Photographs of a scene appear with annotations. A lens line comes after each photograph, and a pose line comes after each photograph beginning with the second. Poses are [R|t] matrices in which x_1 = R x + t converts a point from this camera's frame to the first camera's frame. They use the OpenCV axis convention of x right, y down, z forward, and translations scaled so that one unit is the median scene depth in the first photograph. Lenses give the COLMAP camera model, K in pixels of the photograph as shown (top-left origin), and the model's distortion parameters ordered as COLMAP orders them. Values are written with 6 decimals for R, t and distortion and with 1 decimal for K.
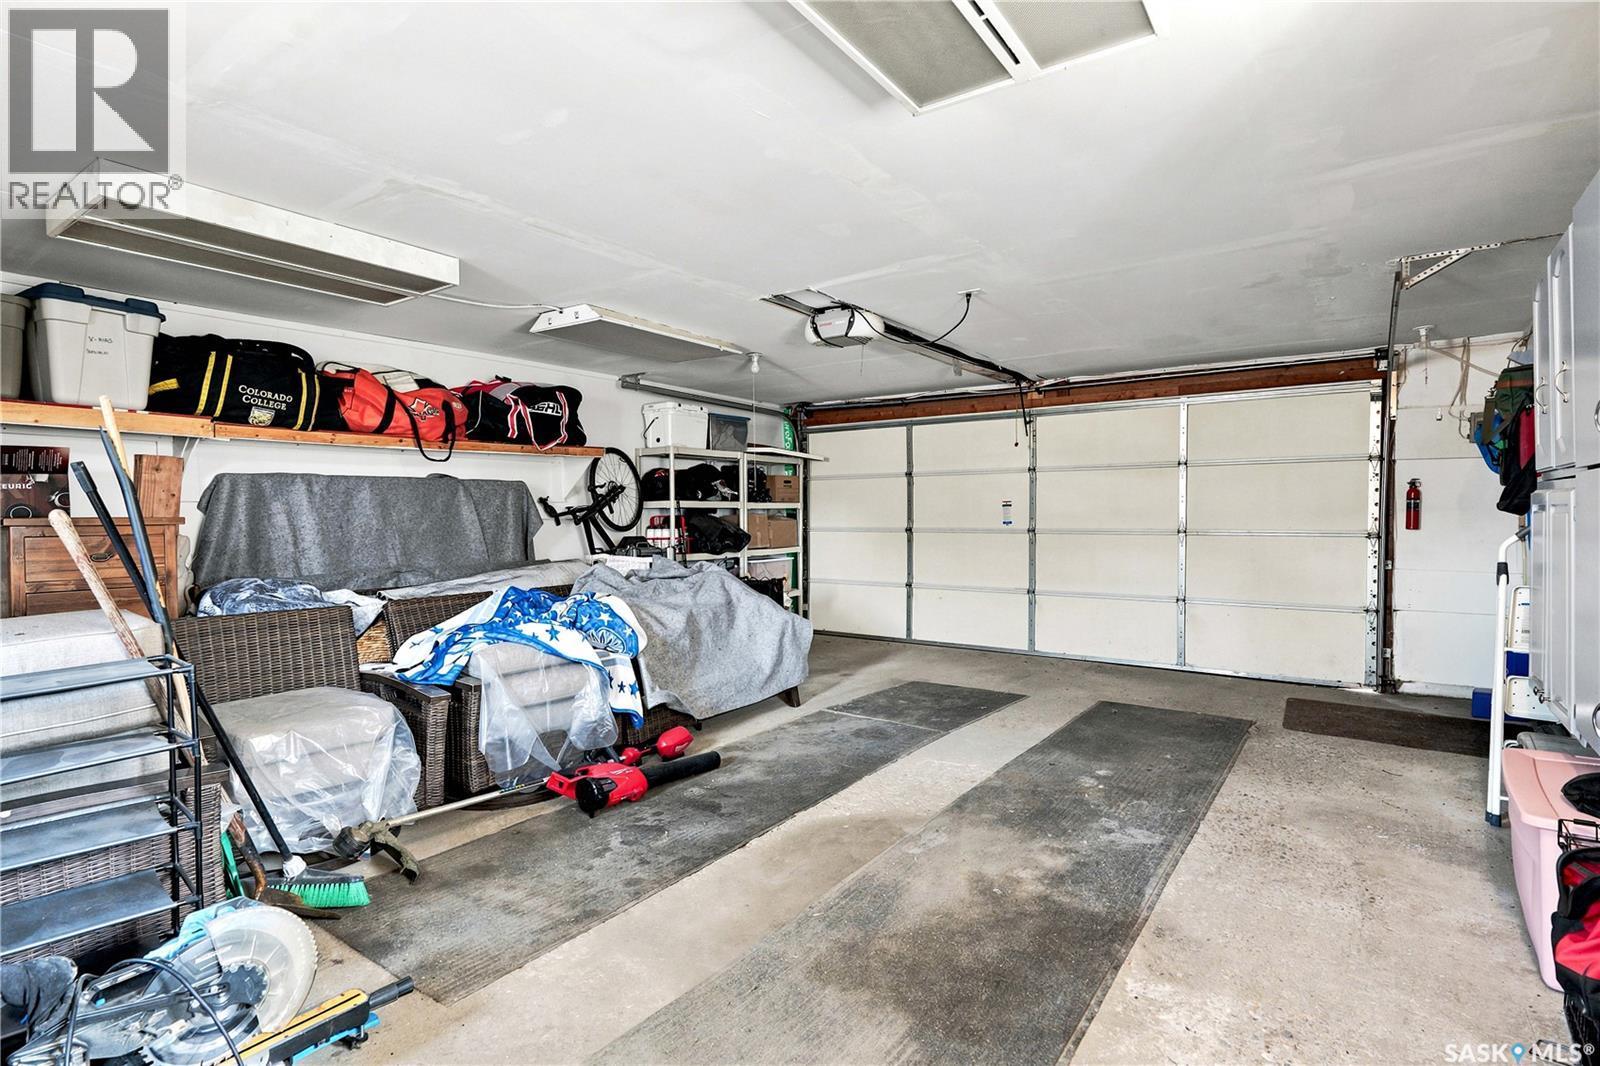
lens RADIAL K [[802.2, 0, 799.3], [0, 802.2, 528.1], [0, 0, 1]] dist [-0.001108, -0.001004]
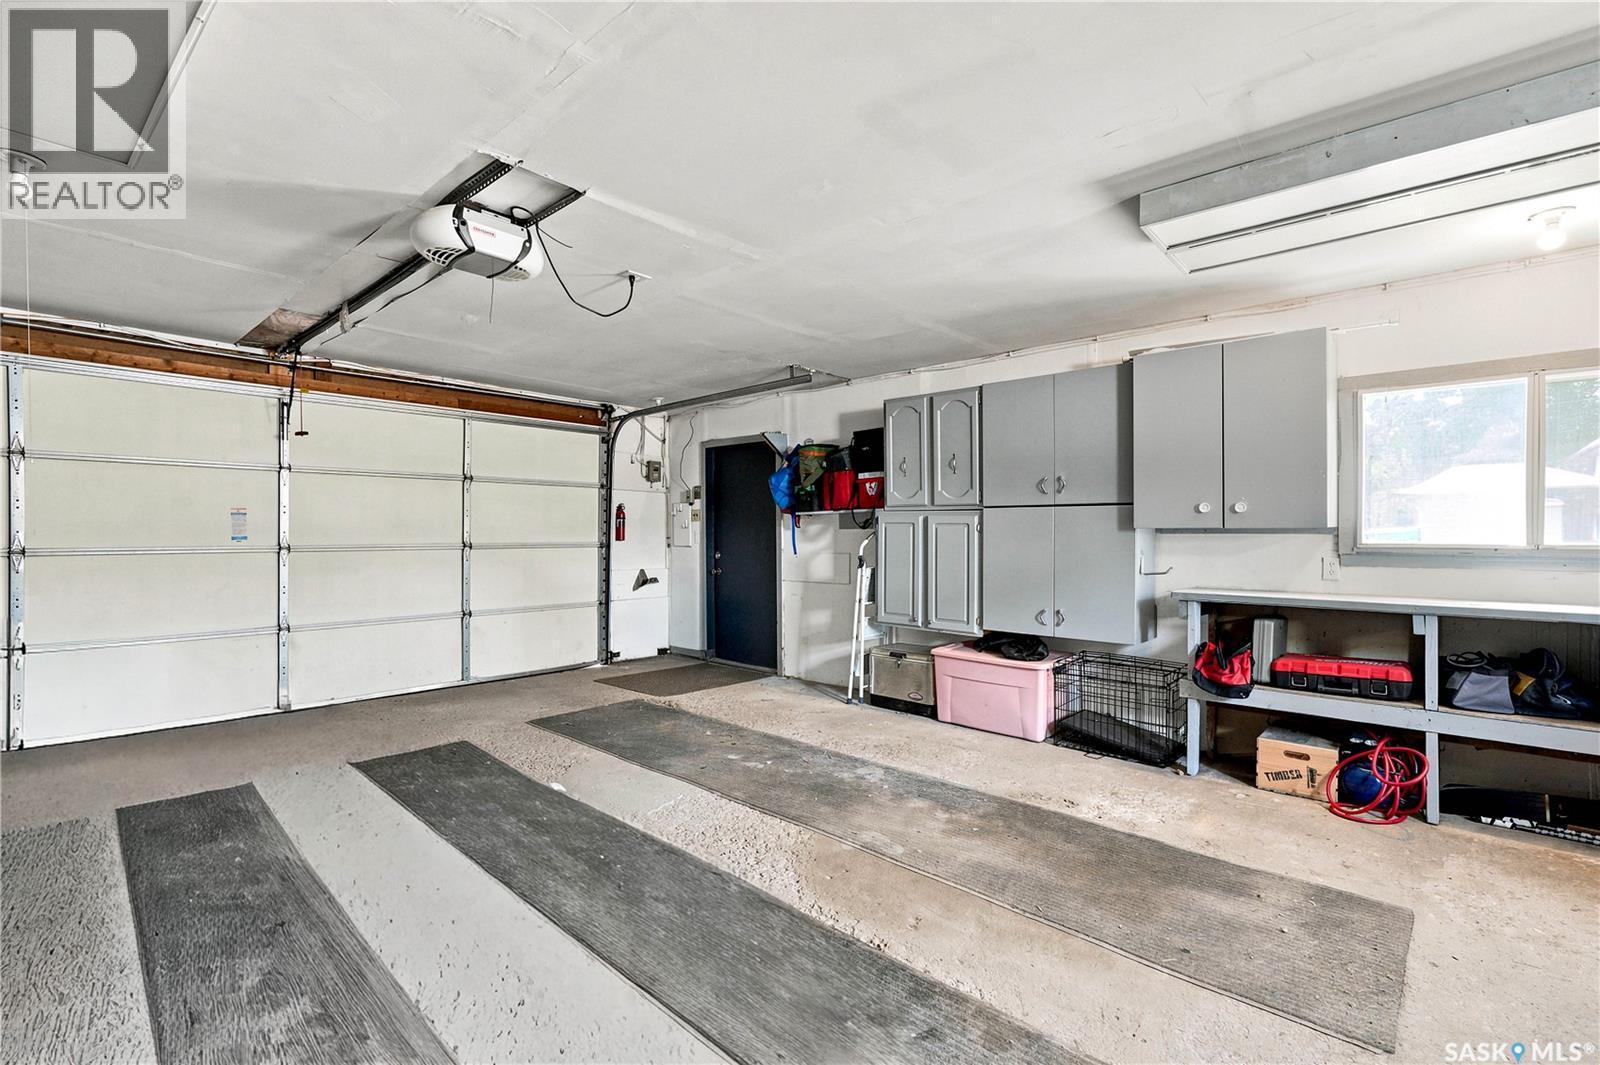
lens RADIAL K [[734.0, 0, 795.0], [0, 734.0, 528.3], [0, 0, 1]] dist [0.000173, -0.000235]
pose [[0.101820, 0.011477, 0.994737, -0.701303], [0.015703, 0.999790, -0.013142, 0.002334], [-0.994679, 0.016958, 0.101619, 0.895952]]
